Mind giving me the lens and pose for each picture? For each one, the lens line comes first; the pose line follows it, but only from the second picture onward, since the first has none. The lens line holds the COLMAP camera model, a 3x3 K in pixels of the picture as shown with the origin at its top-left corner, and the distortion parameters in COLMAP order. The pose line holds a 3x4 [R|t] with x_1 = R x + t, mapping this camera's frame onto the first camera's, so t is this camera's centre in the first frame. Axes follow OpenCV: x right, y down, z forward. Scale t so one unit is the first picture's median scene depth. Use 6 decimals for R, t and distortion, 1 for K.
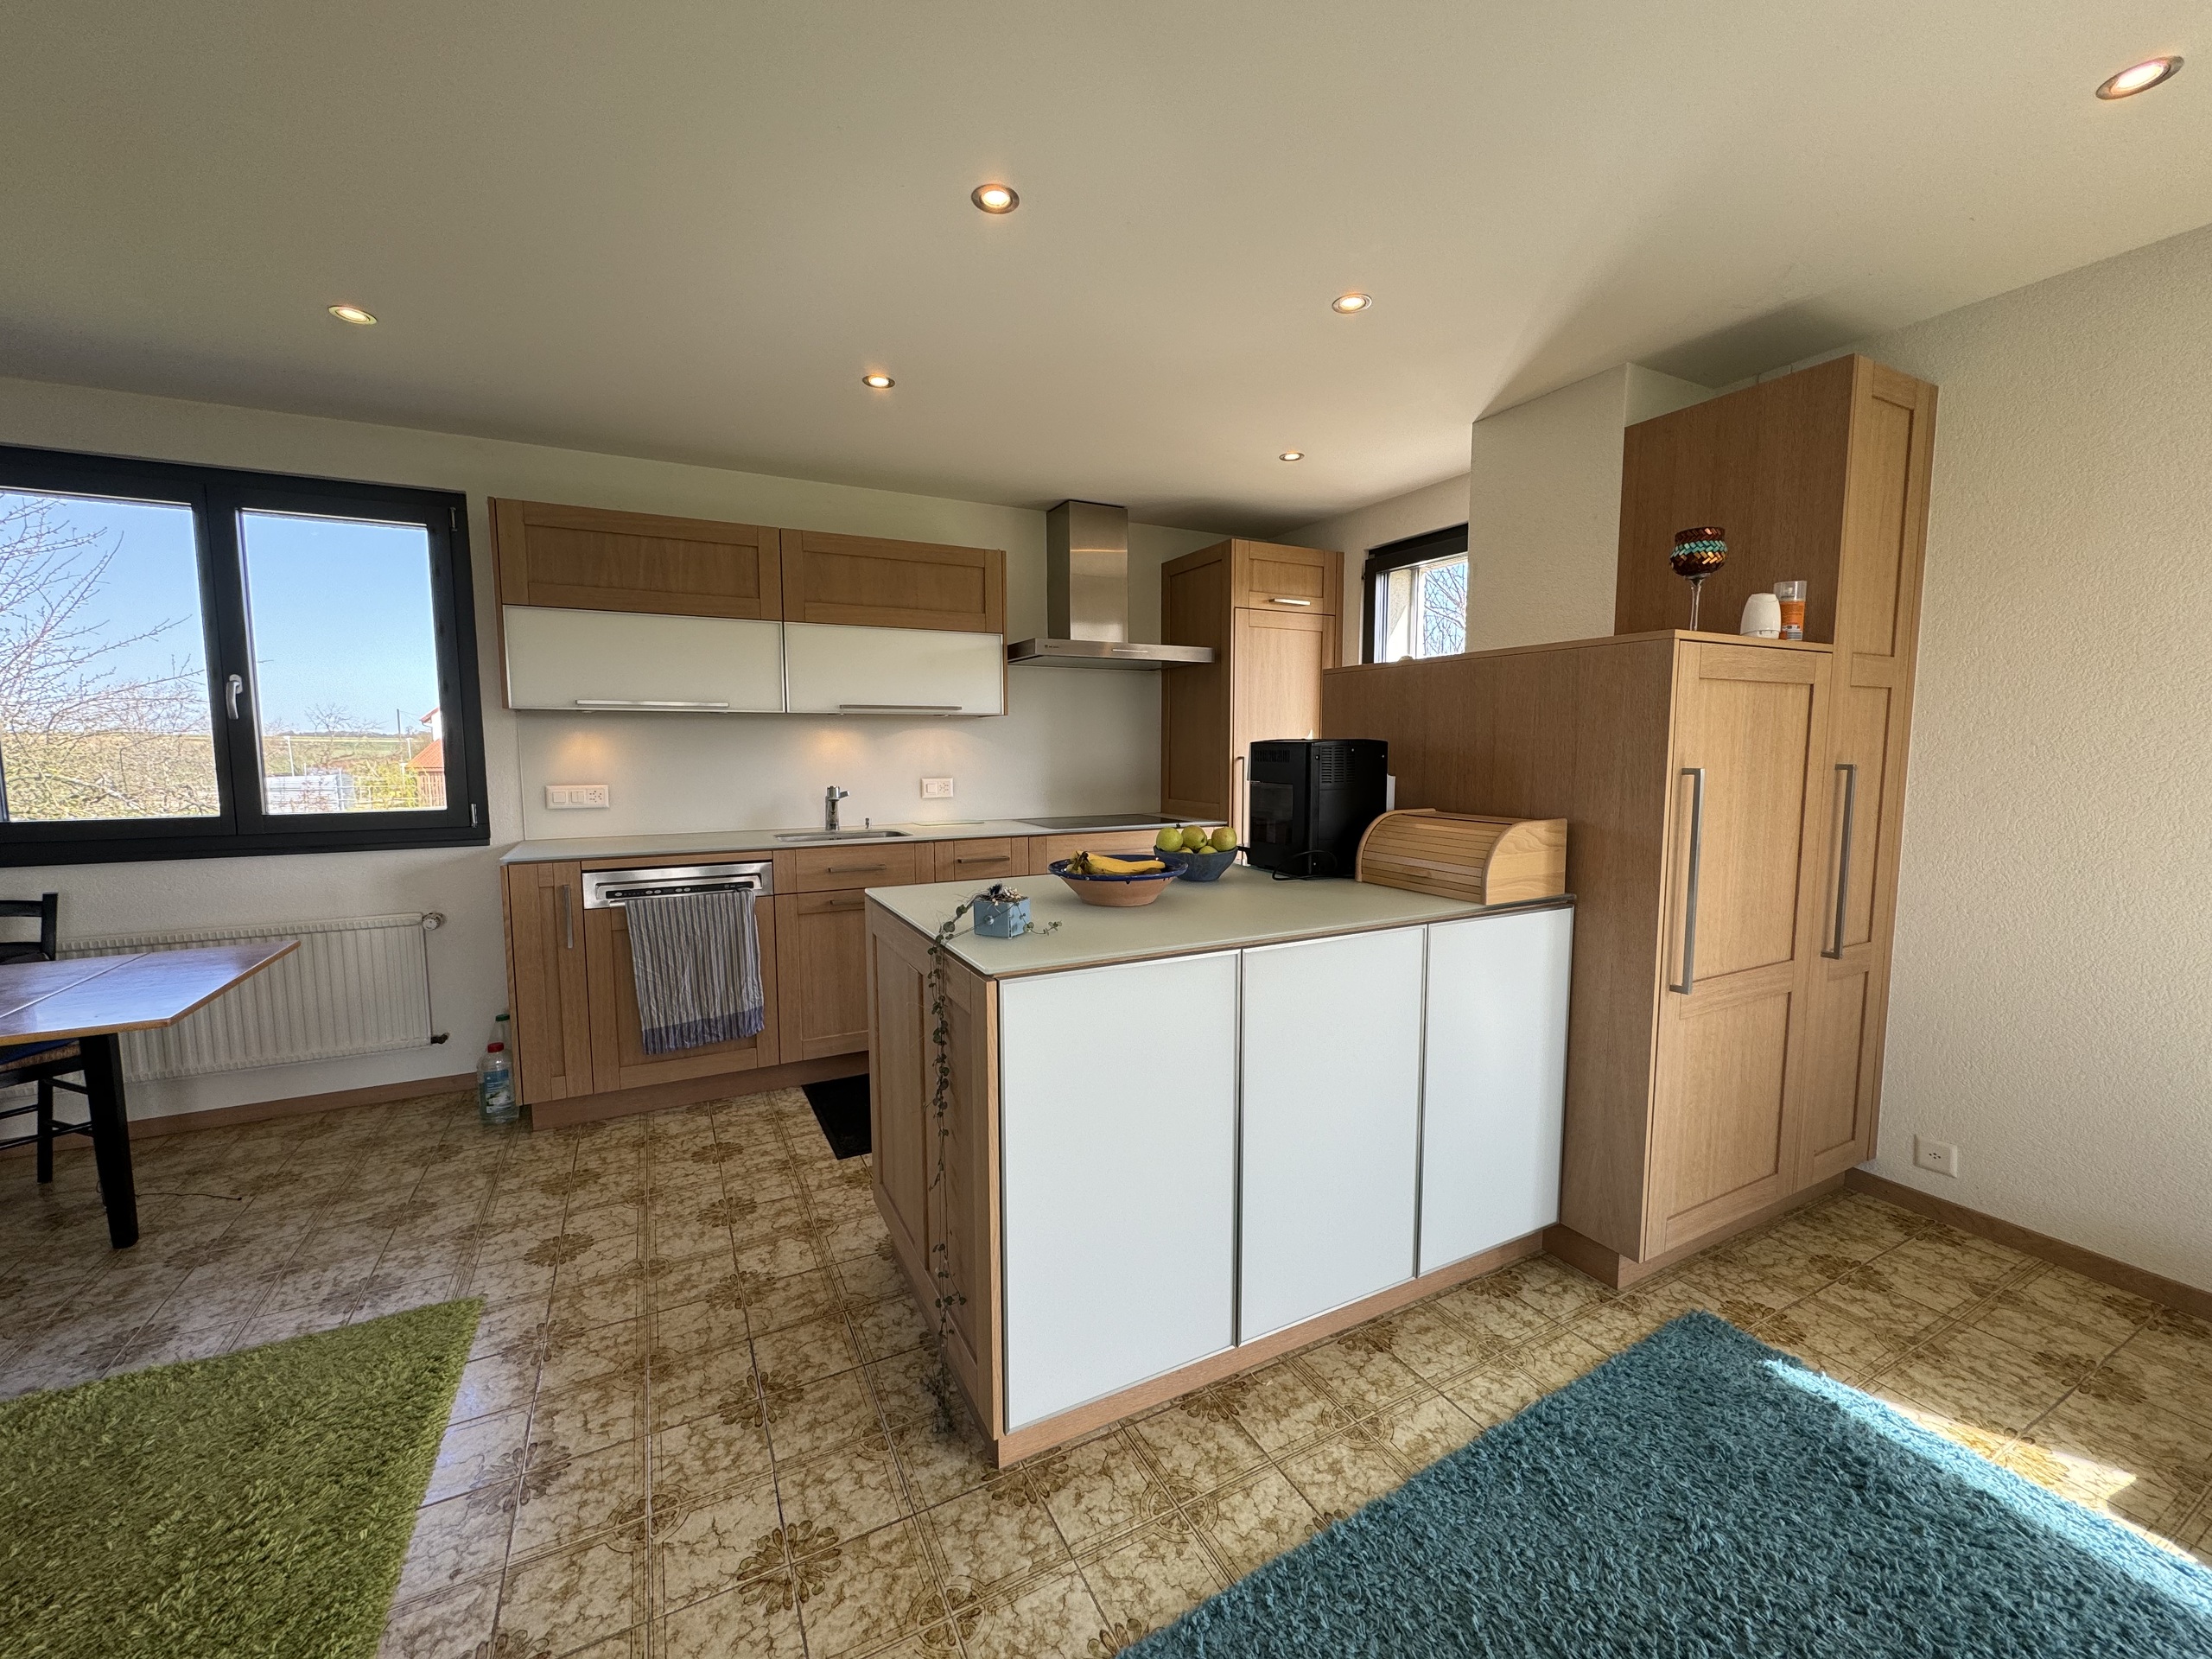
lens RADIAL K [[883.2, 0, 1106.0], [0, 883.2, 829.5], [0, 0, 1]] dist [-0.000147, -0.000213]
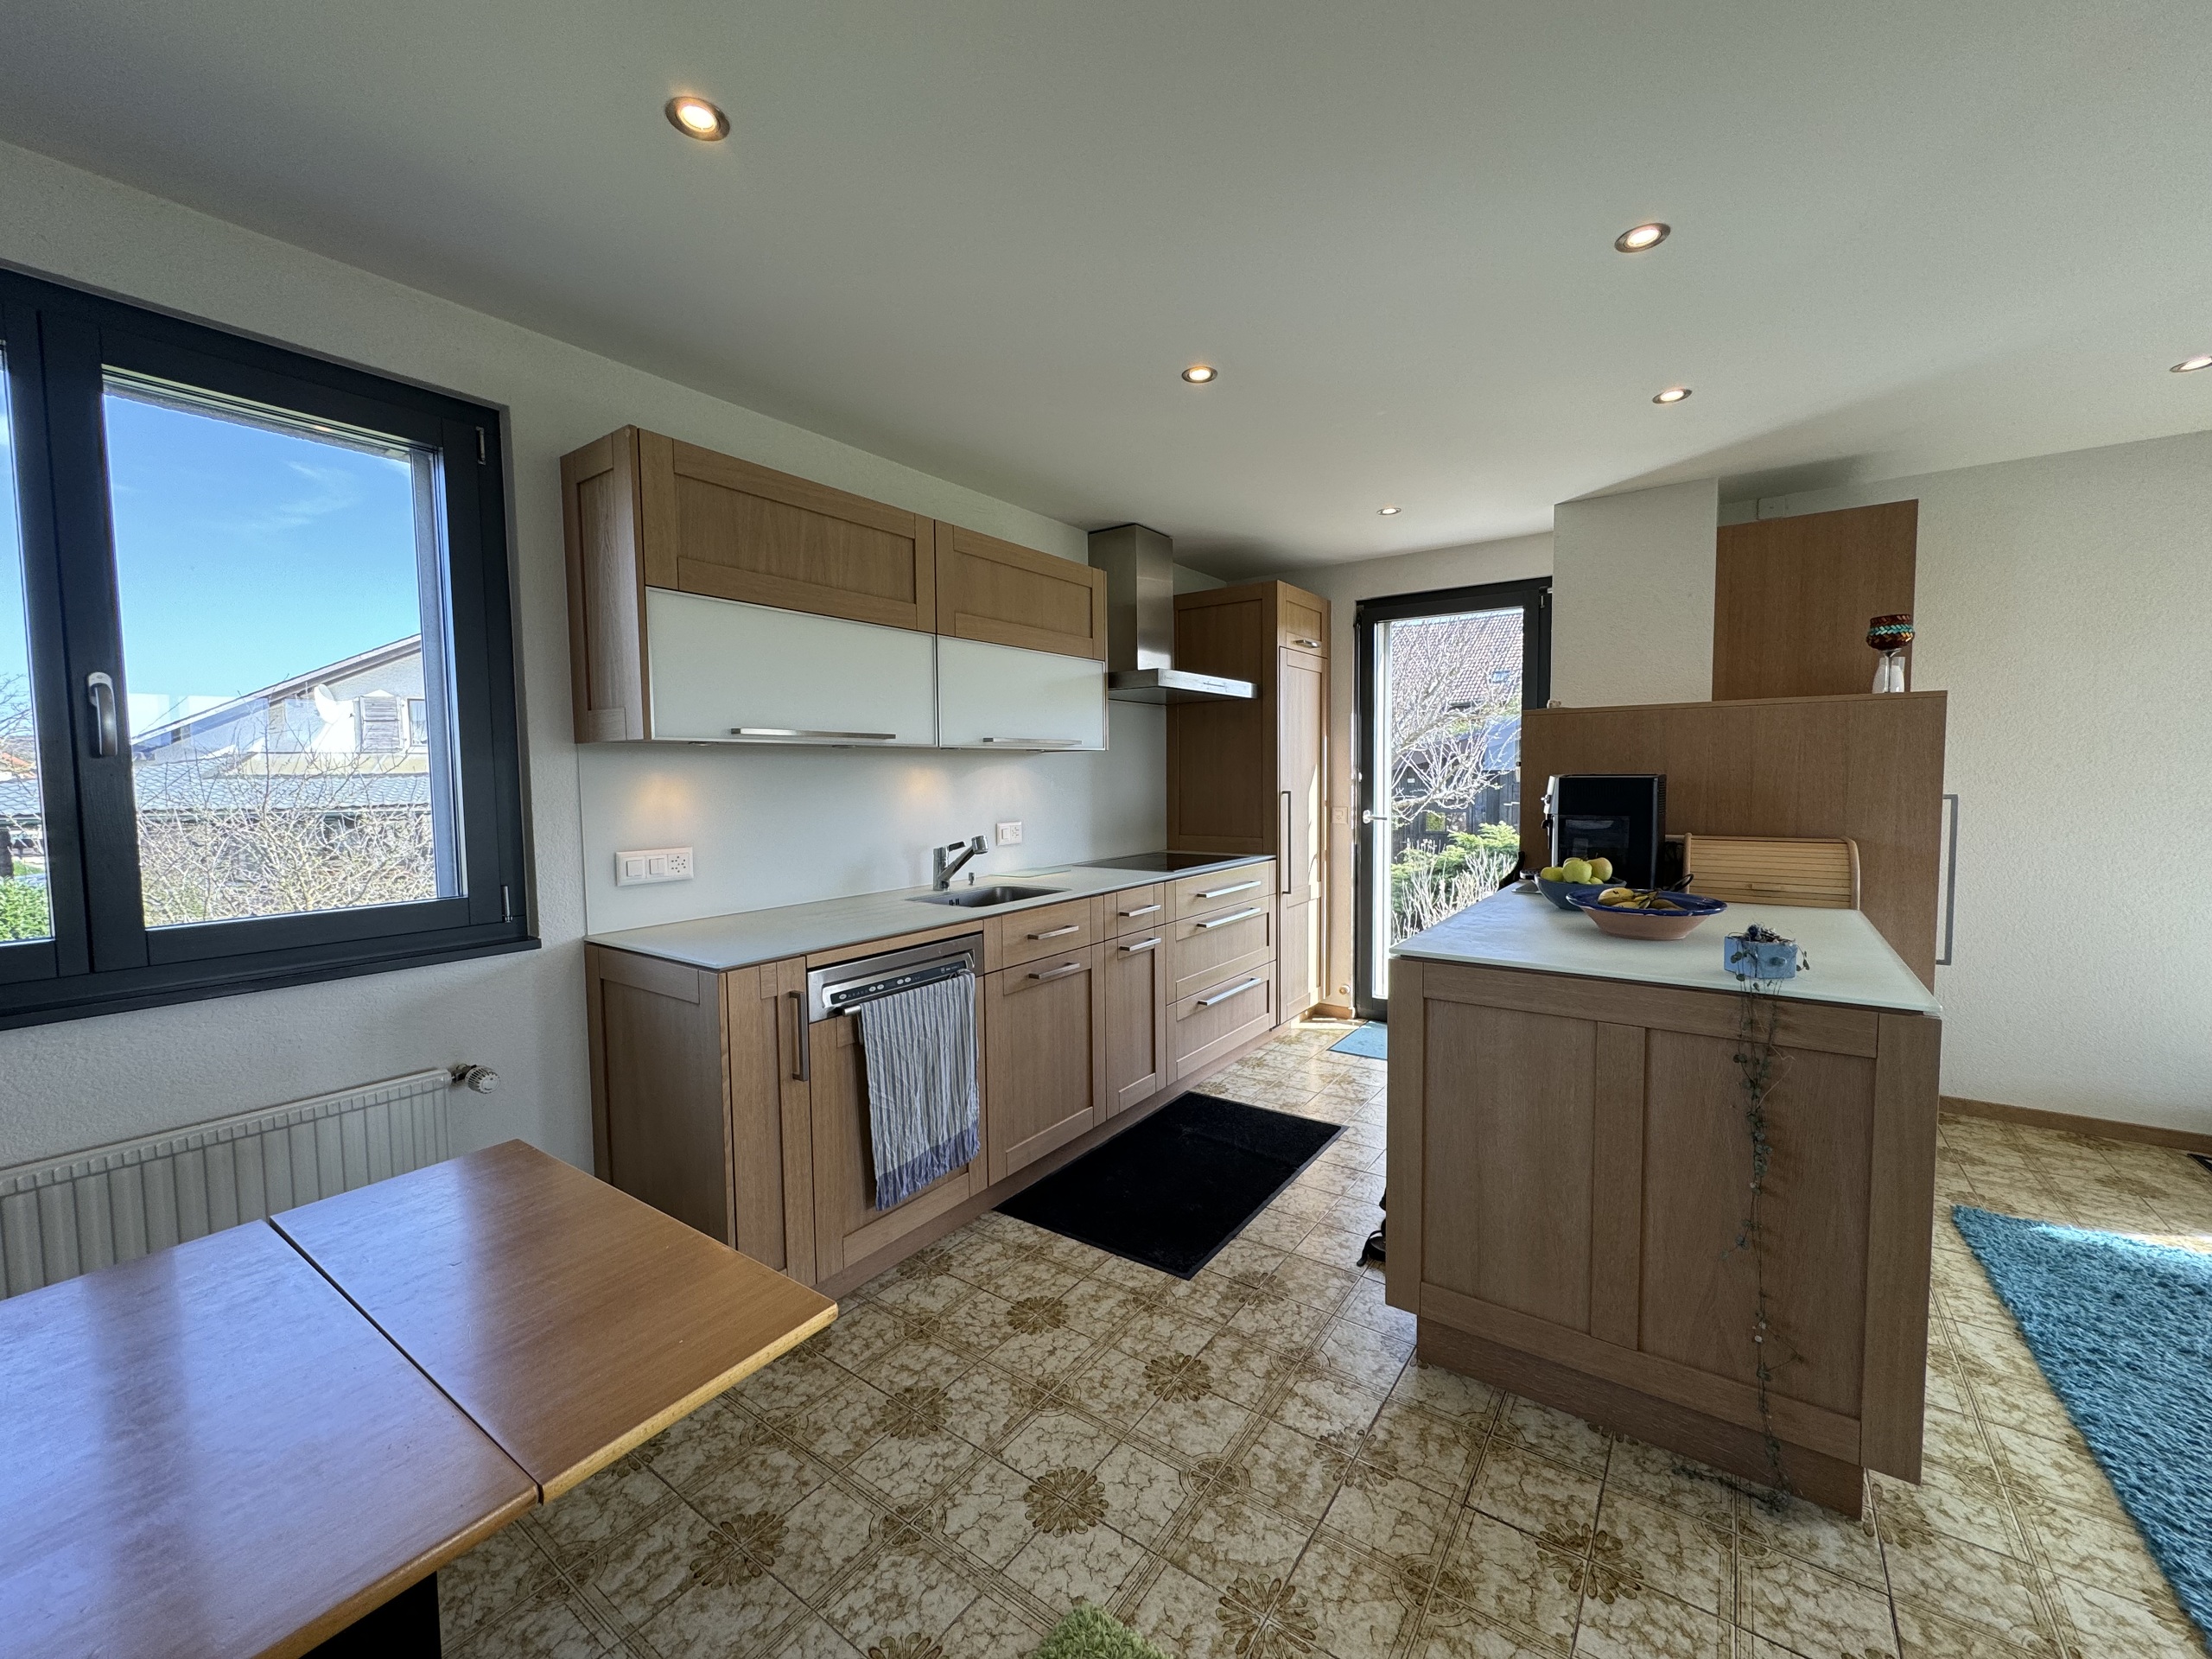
lens RADIAL K [[883.7, 0, 1098.9], [0, 883.7, 827.6], [0, 0, 1]] dist [-0.002693, 0.000456]
pose [[0.890286, -0.036457, 0.453939, -0.782631], [0.054020, 0.998207, -0.025776, -0.039432], [-0.452186, 0.047470, 0.890660, 0.287079]]
